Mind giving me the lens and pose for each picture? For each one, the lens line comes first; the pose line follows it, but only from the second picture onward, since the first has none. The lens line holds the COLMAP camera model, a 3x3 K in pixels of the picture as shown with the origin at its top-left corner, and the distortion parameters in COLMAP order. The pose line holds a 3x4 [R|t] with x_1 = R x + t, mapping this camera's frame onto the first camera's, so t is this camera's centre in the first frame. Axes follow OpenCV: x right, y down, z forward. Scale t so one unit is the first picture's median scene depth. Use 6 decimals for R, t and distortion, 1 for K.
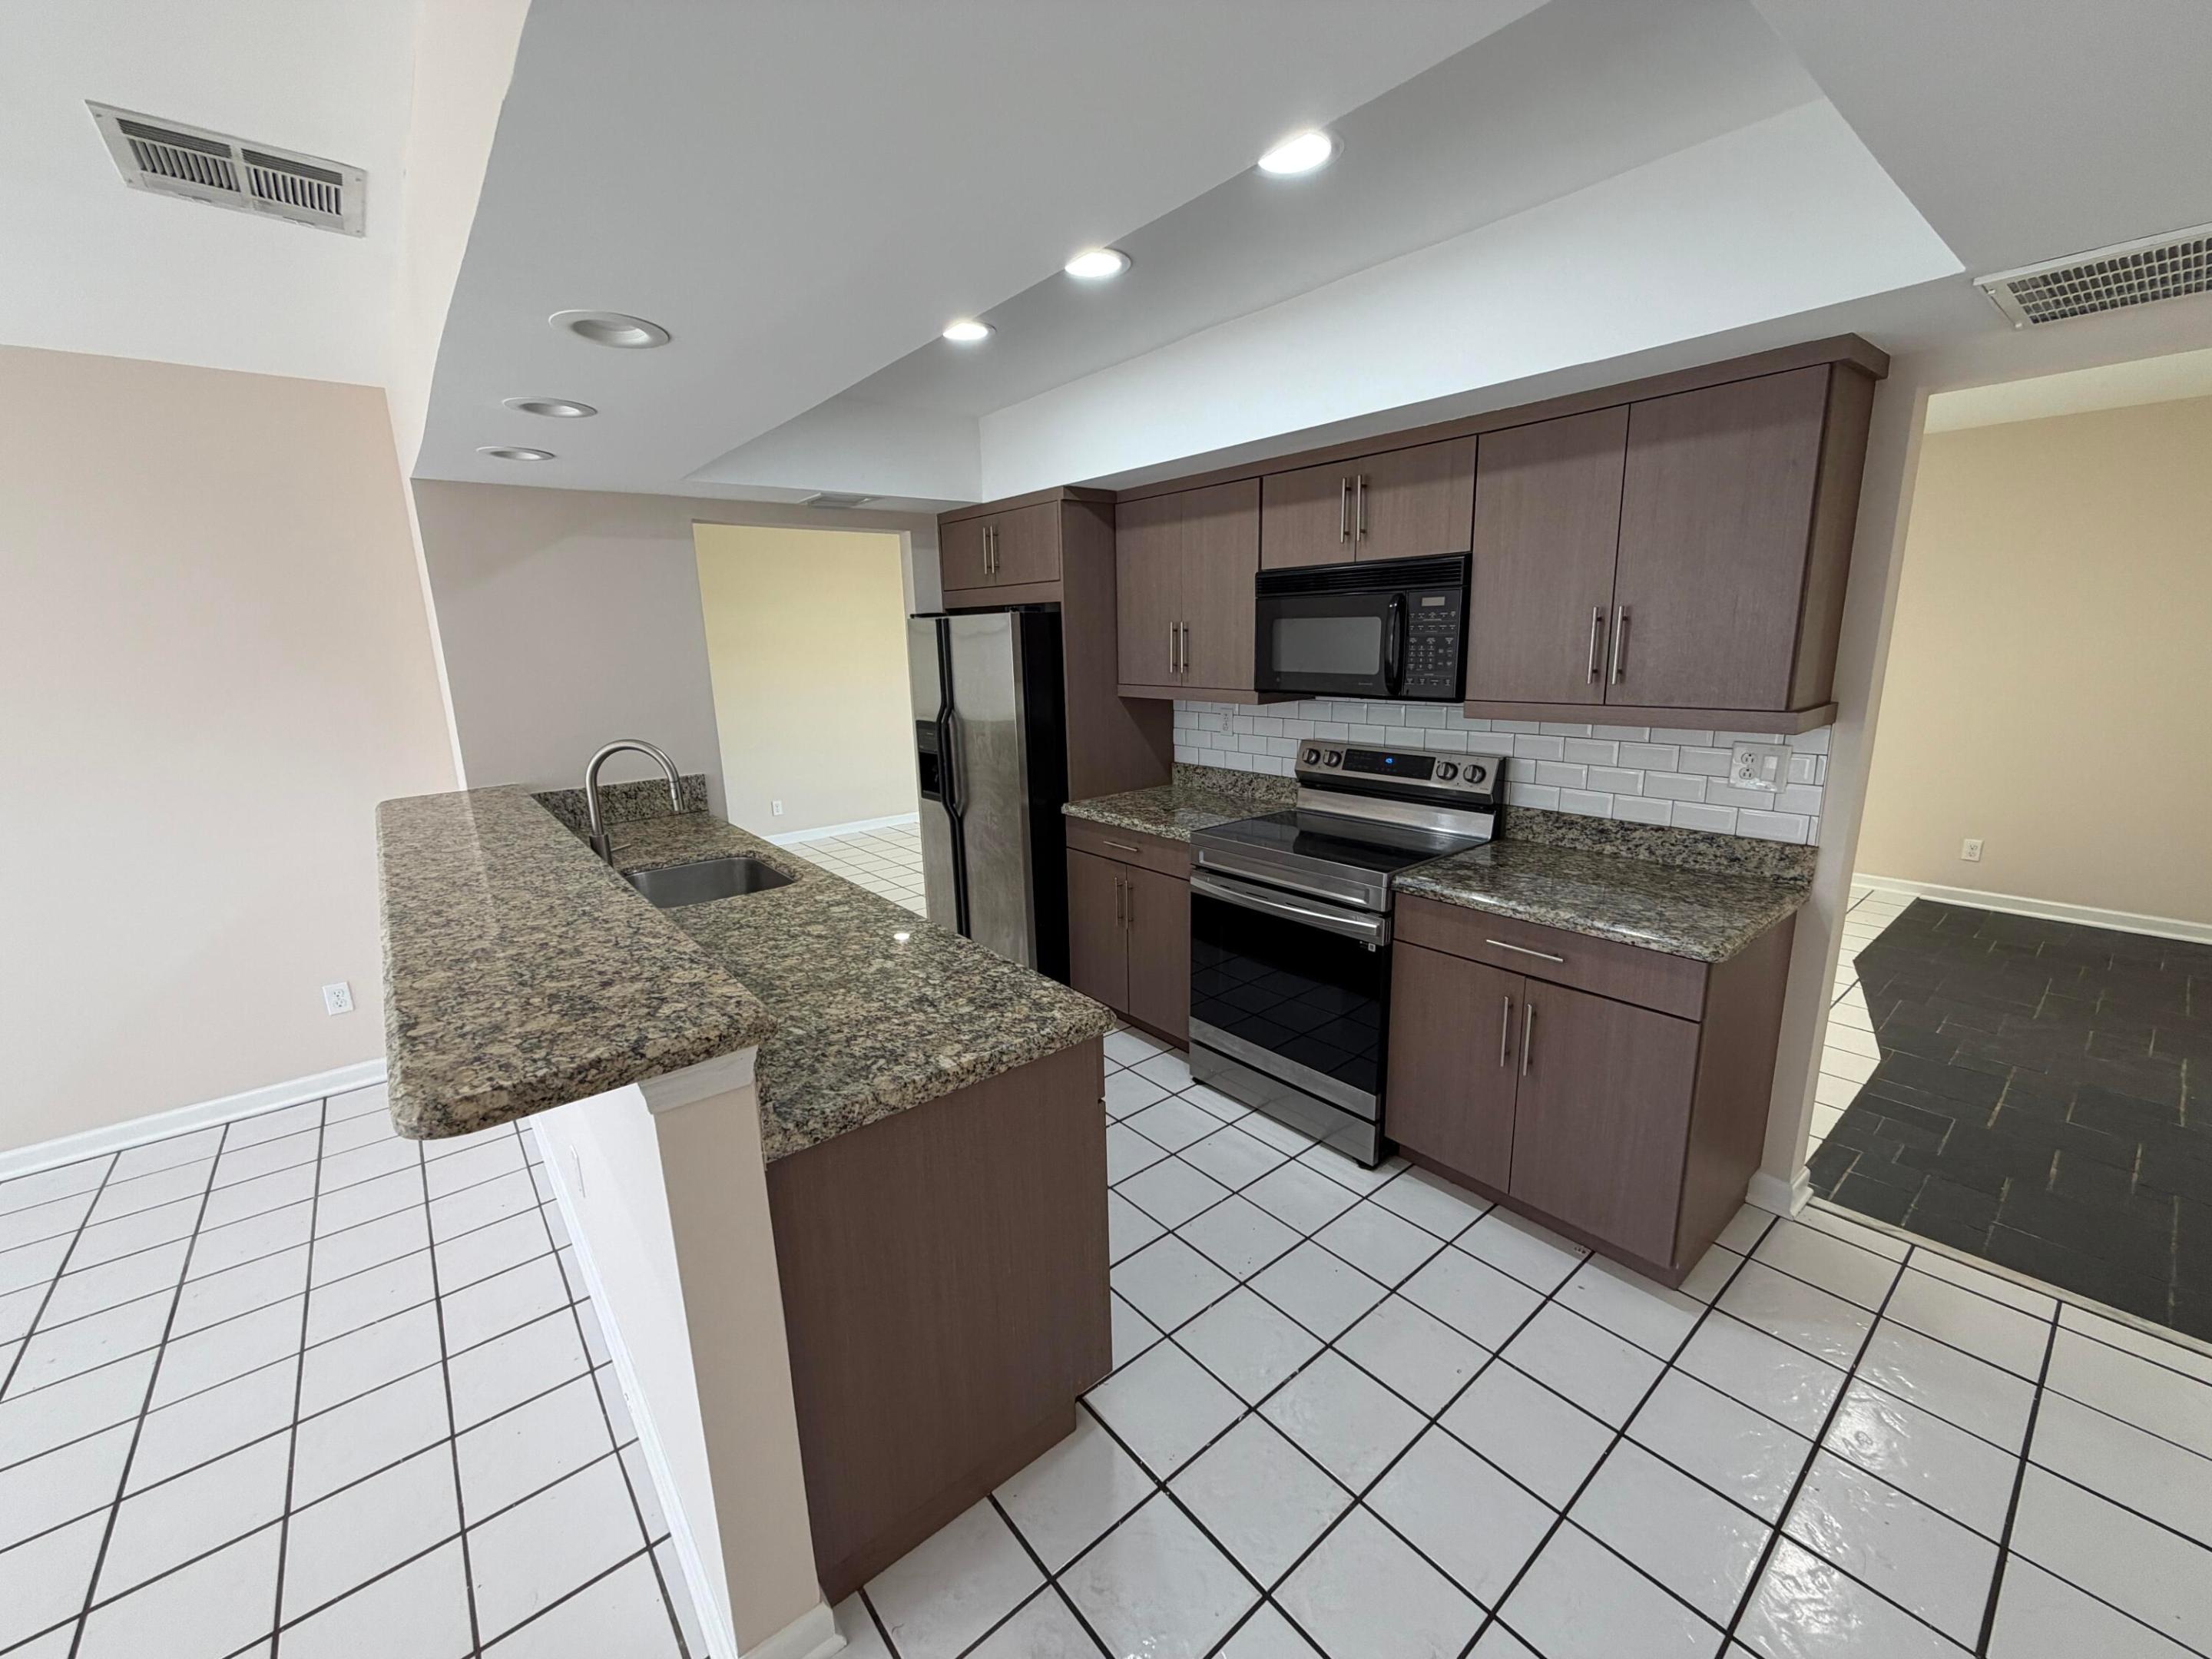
lens RADIAL K [[884.4, 0, 1100.7], [0, 884.4, 828.1], [0, 0, 1]] dist [0.000128, 0.000363]
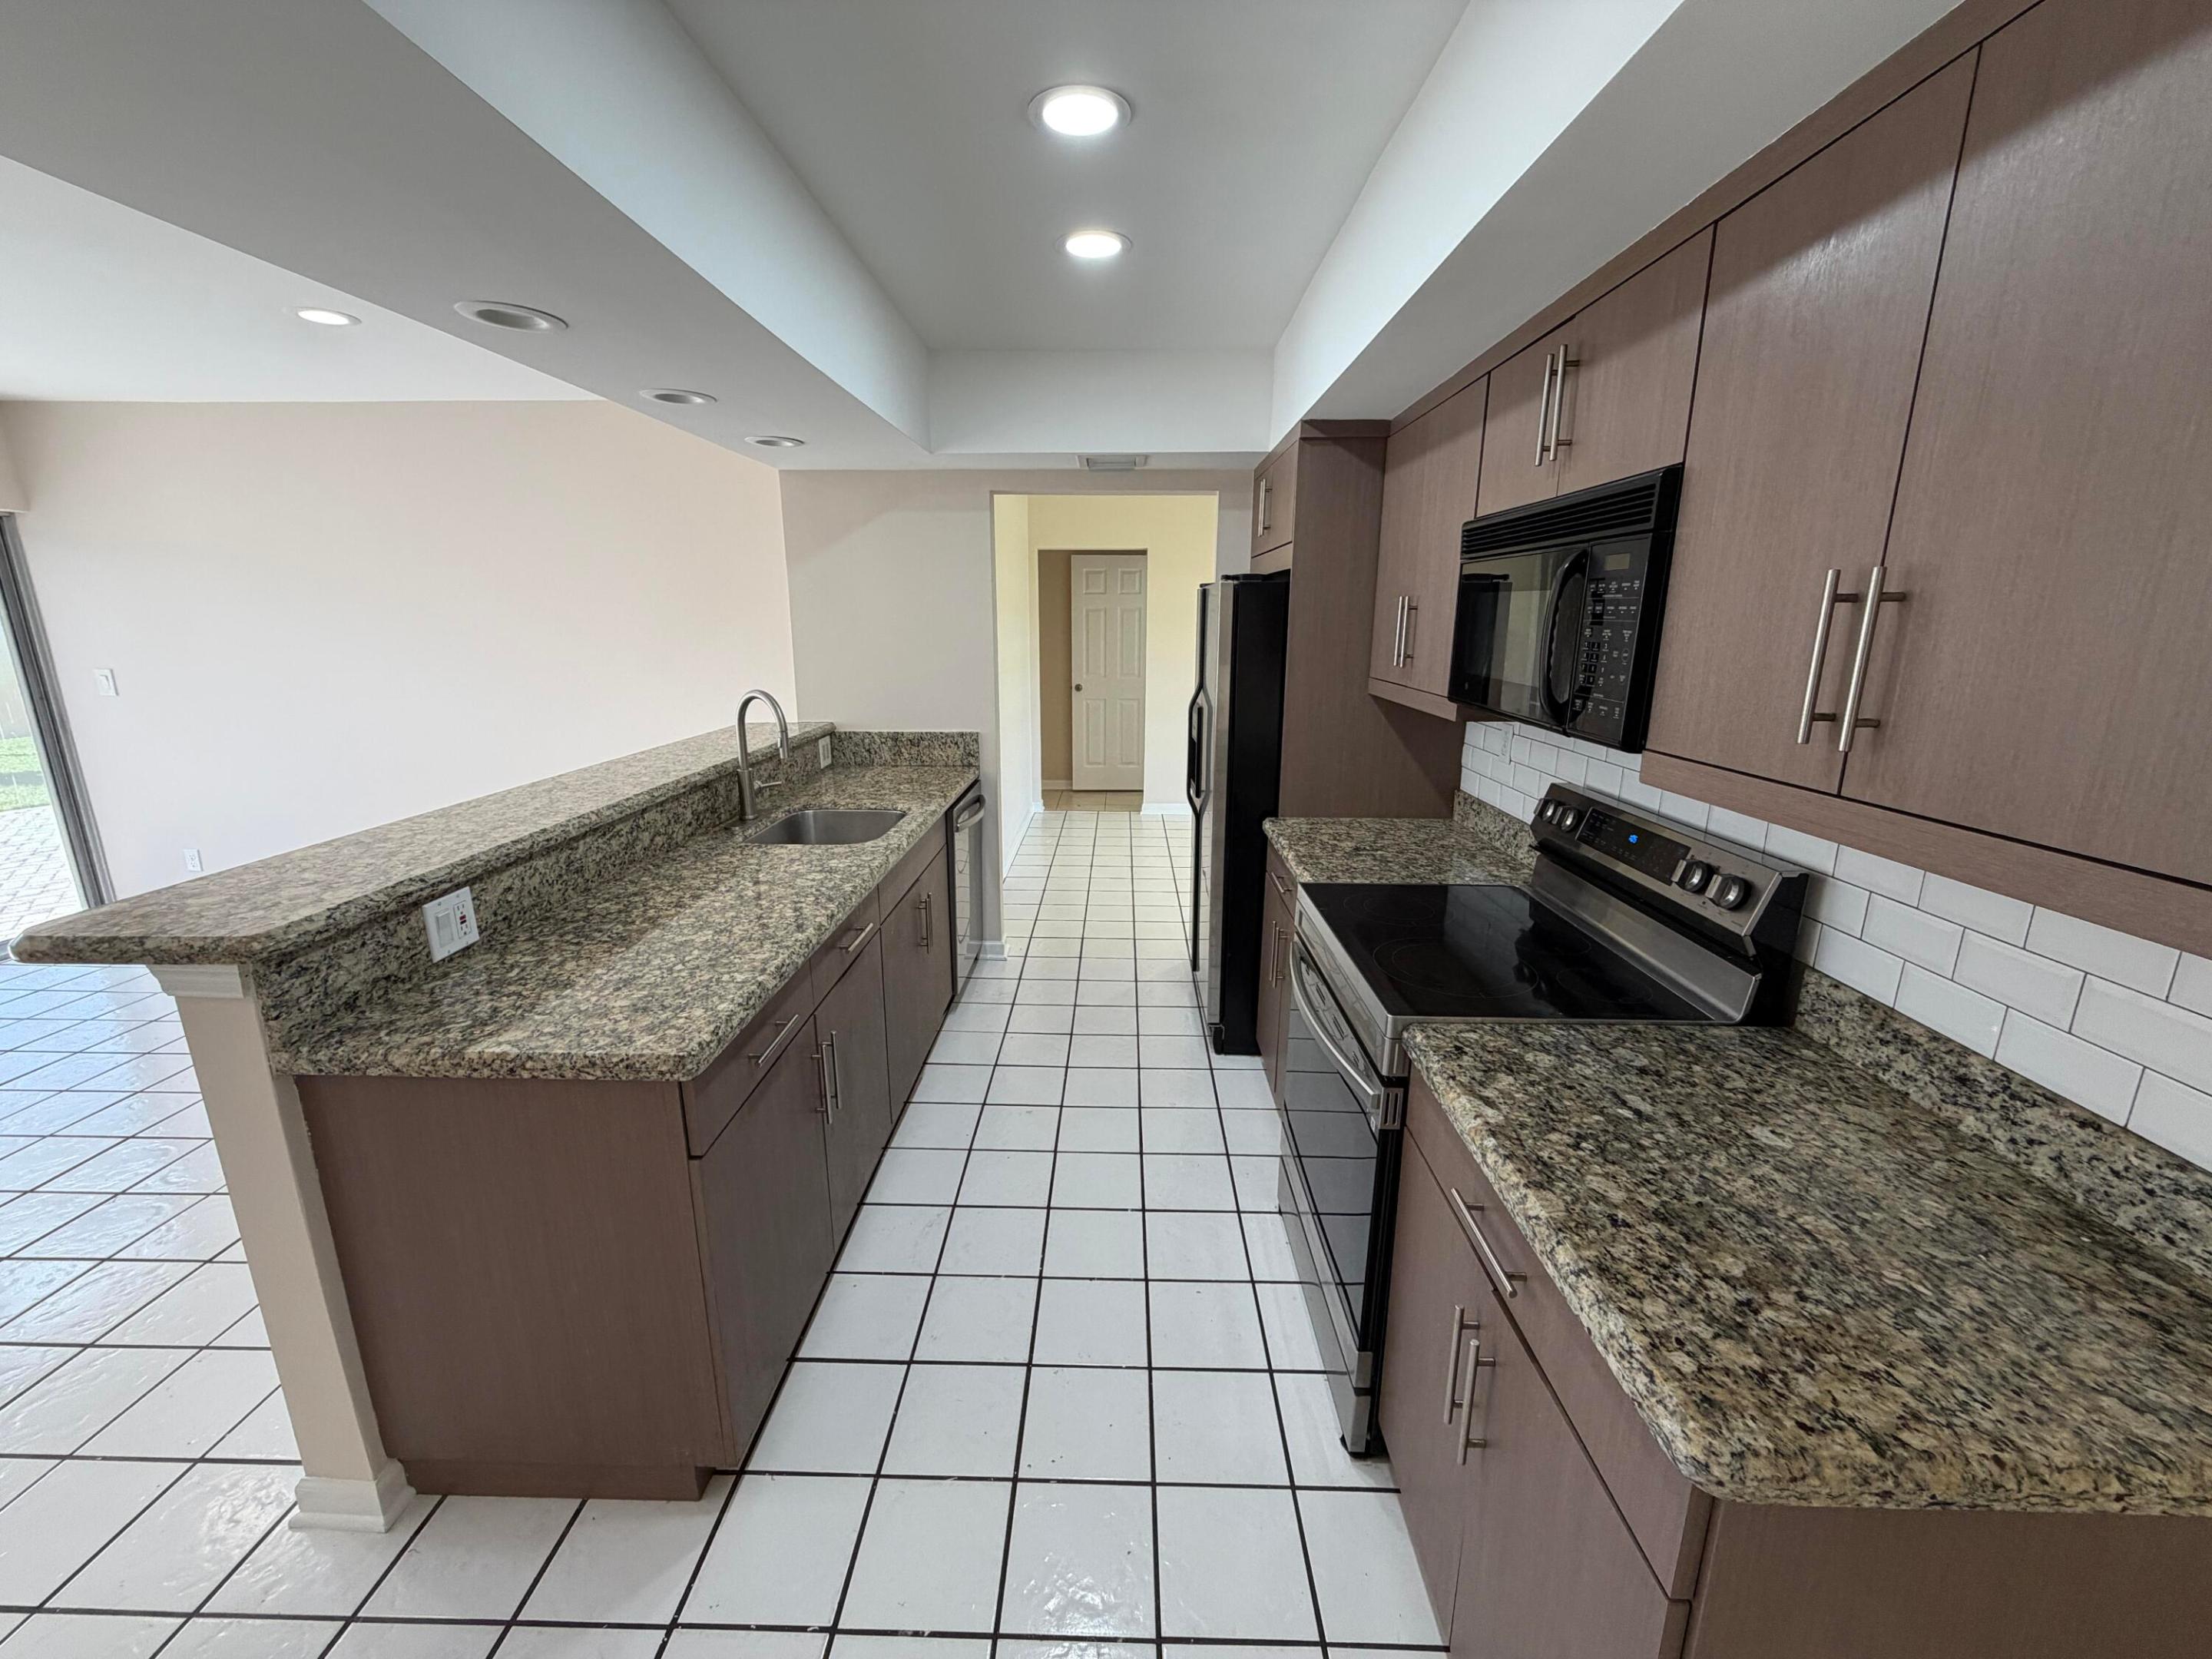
lens RADIAL K [[884.4, 0, 1100.7], [0, 884.4, 828.1], [0, 0, 1]] dist [0.000128, 0.000363]
pose [[0.757098, 0.181385, -0.627617, 0.620372], [-0.164110, 0.982683, 0.086035, -0.110468], [0.632354, 0.037862, 0.773754, 0.471523]]
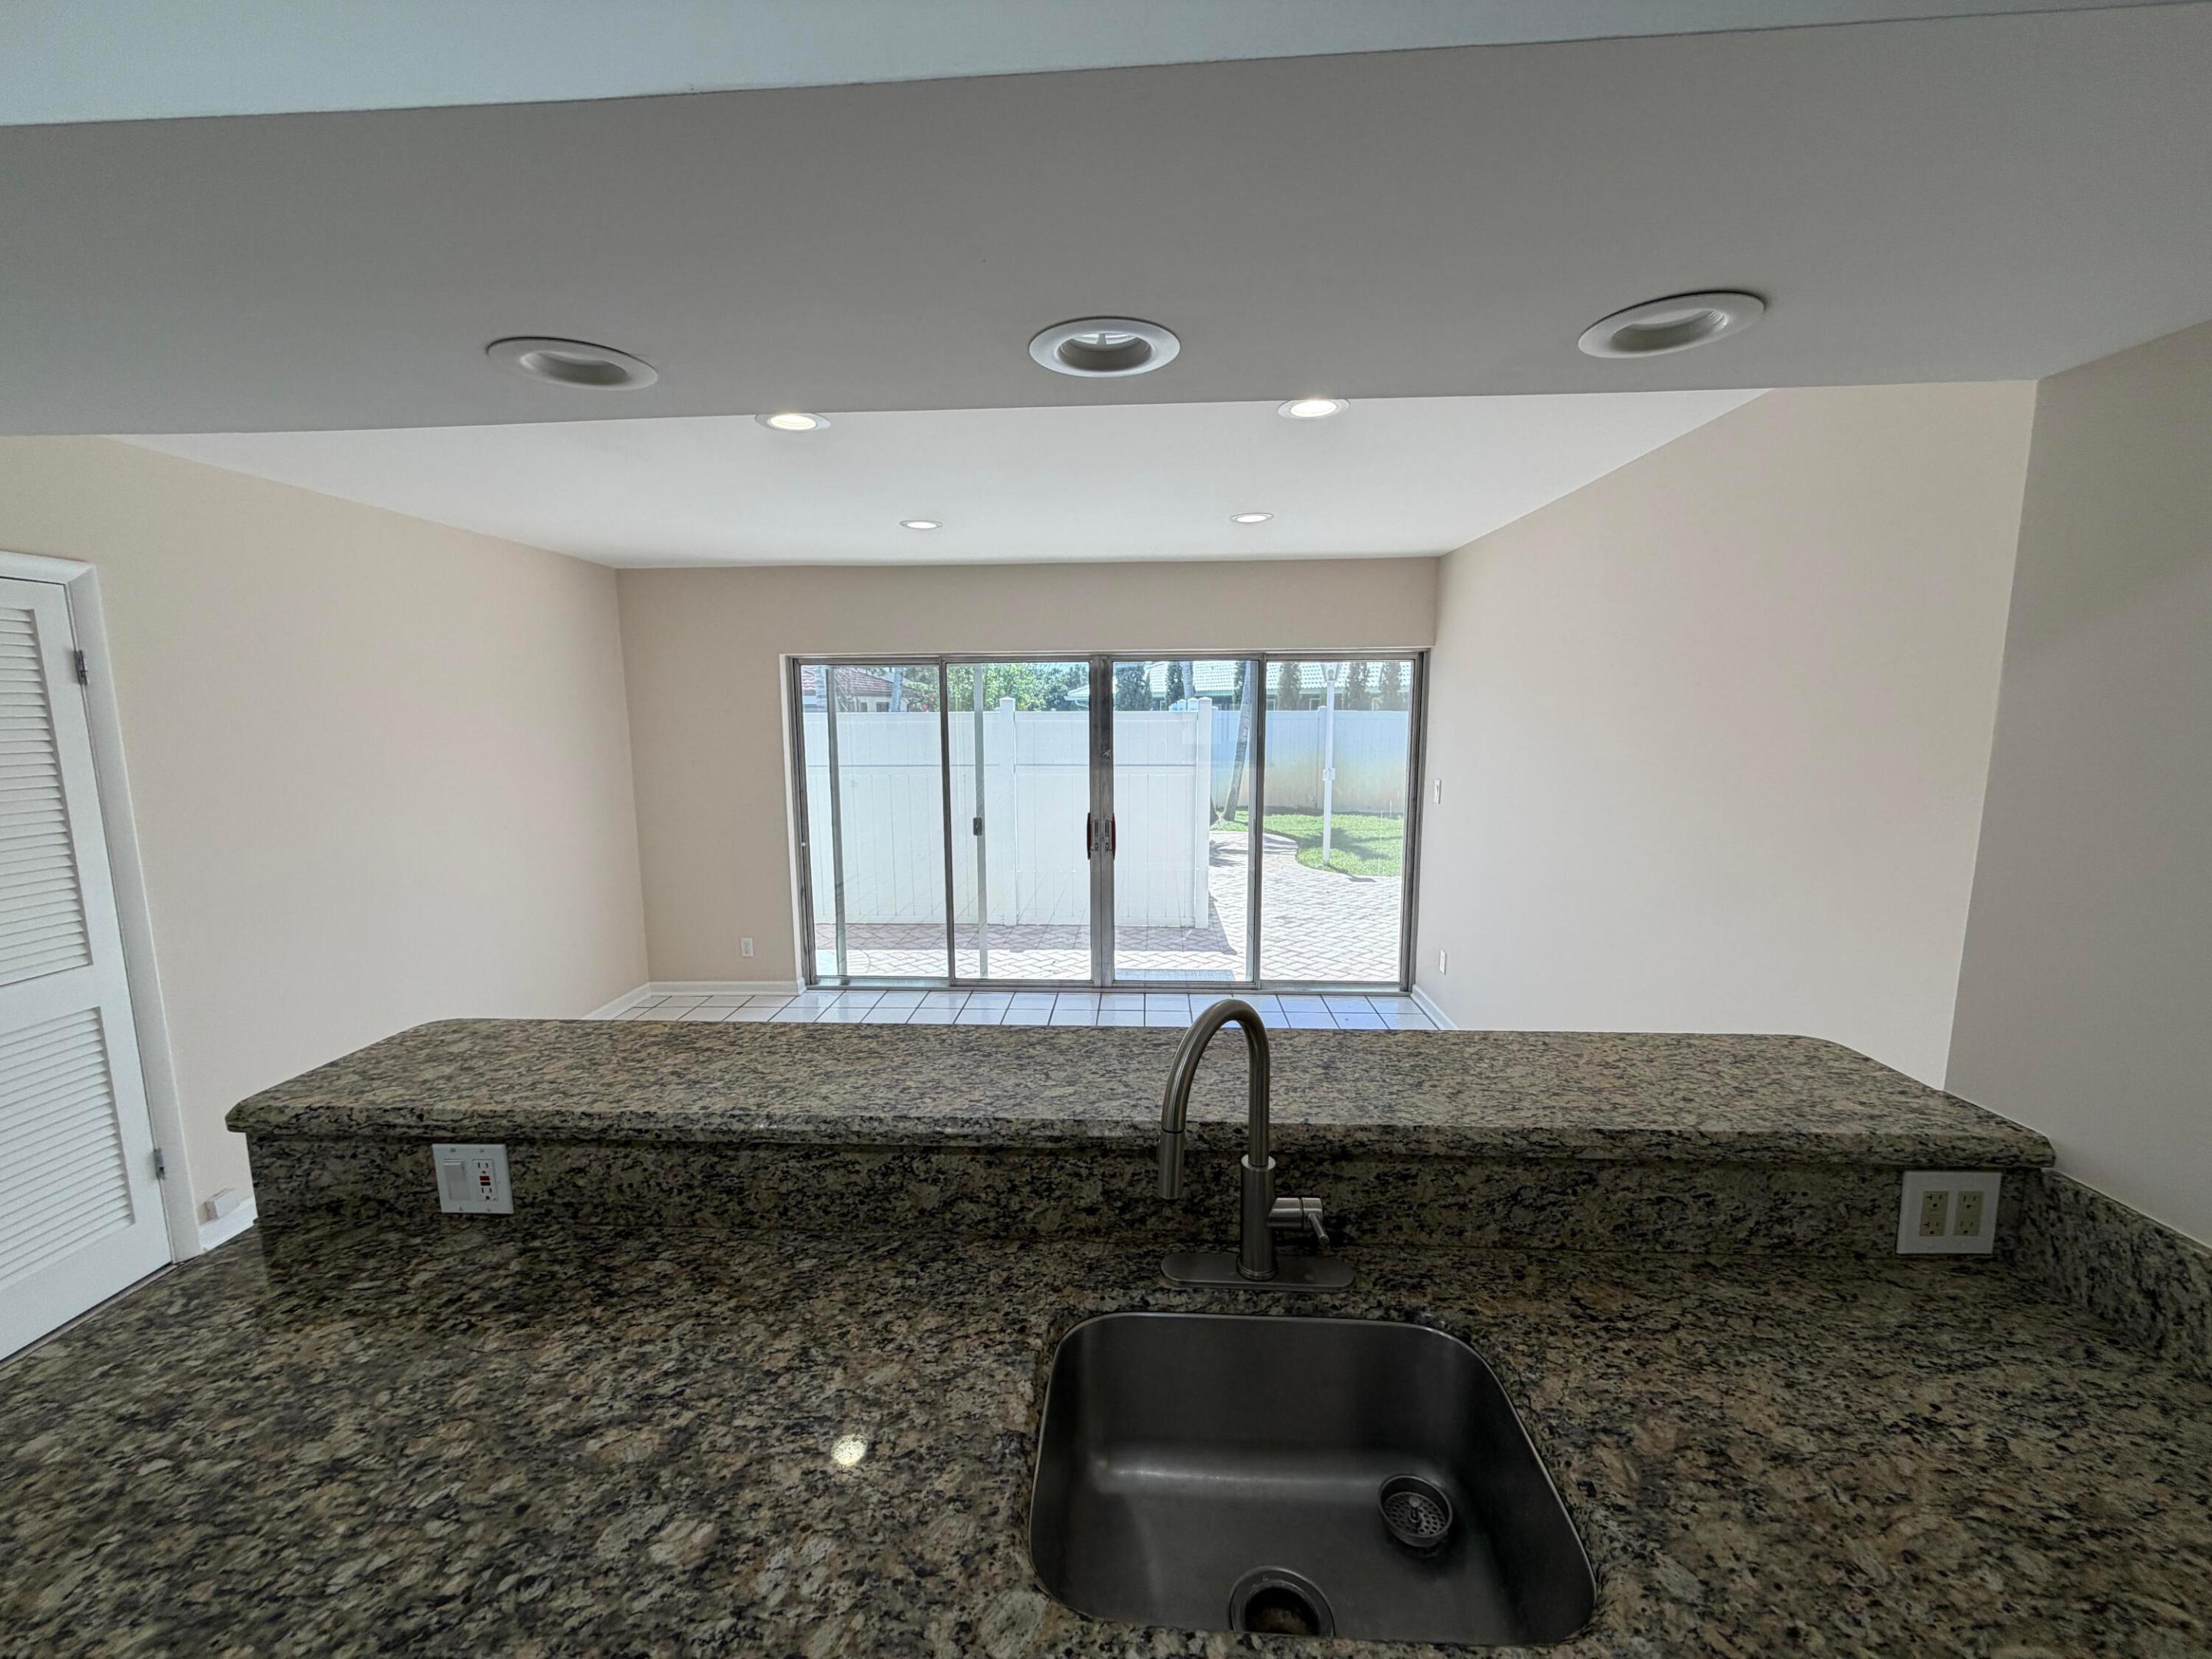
lens RADIAL K [[884.4, 0, 1100.7], [0, 884.4, 828.1], [0, 0, 1]] dist [0.000128, 0.000363]
pose [[-0.672163, 0.131686, -0.728599, -0.200510], [-0.136982, 0.944951, 0.297160, -0.359793], [0.727622, 0.299544, -0.617122, 1.394749]]
